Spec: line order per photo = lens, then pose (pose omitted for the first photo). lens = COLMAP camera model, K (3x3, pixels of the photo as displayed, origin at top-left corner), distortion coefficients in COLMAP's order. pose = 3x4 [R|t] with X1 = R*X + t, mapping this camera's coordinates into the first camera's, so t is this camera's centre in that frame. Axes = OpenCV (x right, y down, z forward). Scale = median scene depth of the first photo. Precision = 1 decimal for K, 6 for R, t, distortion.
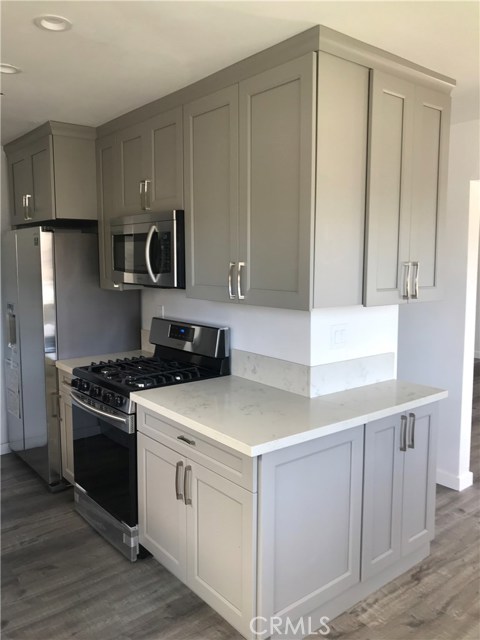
lens RADIAL K [[528.1, 0, 238.8], [0, 528.1, 321.6], [0, 0, 1]] dist [-0.006638, 0.003996]
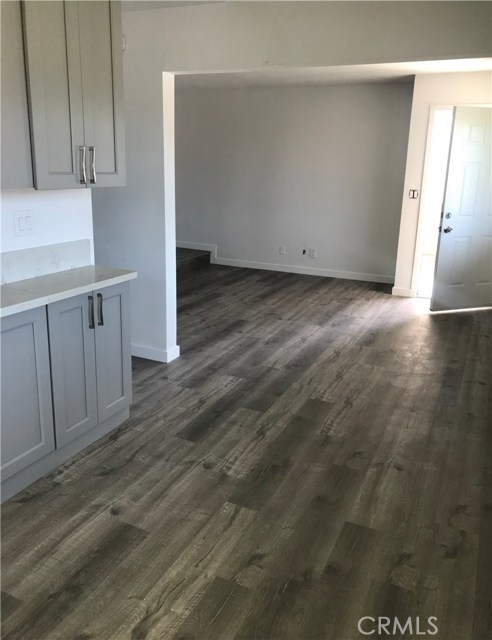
lens RADIAL K [[528.2, 0, 246.3], [0, 528.2, 315.9], [0, 0, 1]] dist [-0.003830, -0.008510]
pose [[0.900204, -0.094828, 0.425018, 0.138251], [0.020254, 0.984063, 0.176661, 0.035302], [-0.434997, -0.150423, 0.887778, -0.091803]]
